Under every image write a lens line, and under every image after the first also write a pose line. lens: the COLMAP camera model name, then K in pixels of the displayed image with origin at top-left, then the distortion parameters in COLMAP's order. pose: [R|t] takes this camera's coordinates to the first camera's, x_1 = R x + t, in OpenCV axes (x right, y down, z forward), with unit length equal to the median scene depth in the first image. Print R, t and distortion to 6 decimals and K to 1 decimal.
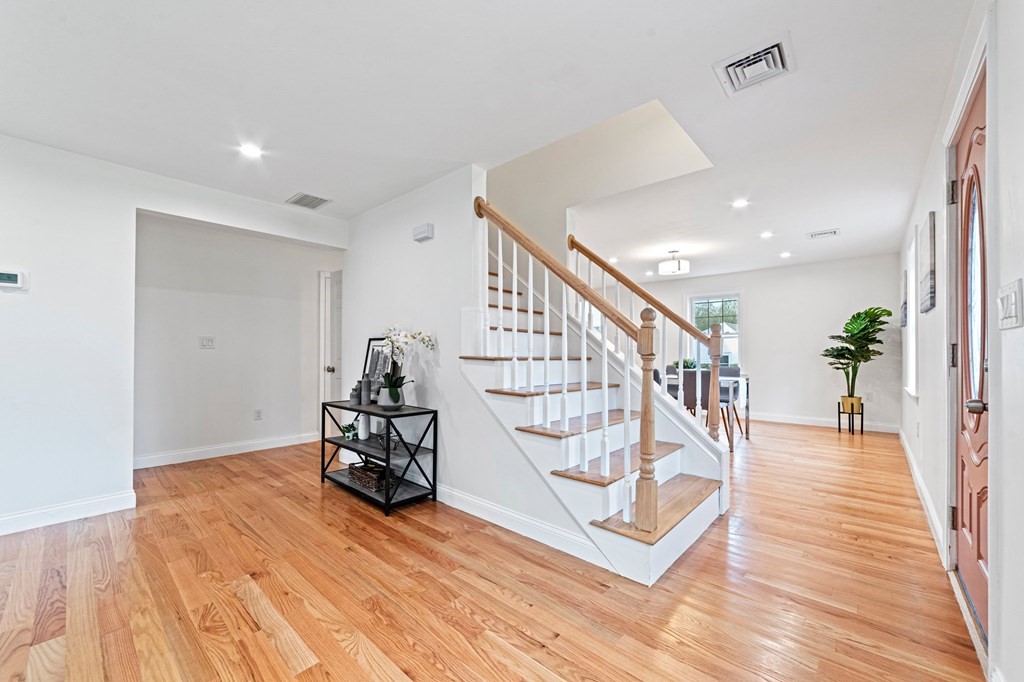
lens RADIAL K [[404.5, 0, 511.4], [0, 404.5, 350.7], [0, 0, 1]] dist [-0.010180, 0.002346]
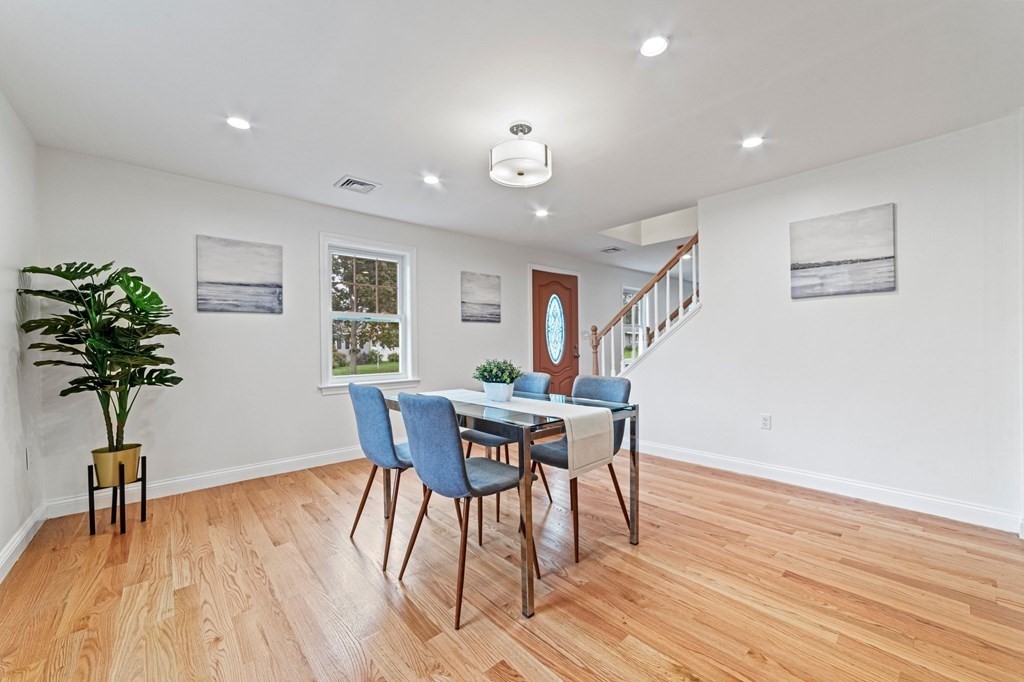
lens RADIAL K [[404.5, 0, 514.0], [0, 404.5, 344.0], [0, 0, 1]] dist [-0.010180, 0.002346]
pose [[0.103466, -0.010781, 0.994575, 0.444273], [0.008150, 0.999917, 0.009991, -0.002817], [-0.994600, 0.007072, 0.103545, 0.509390]]
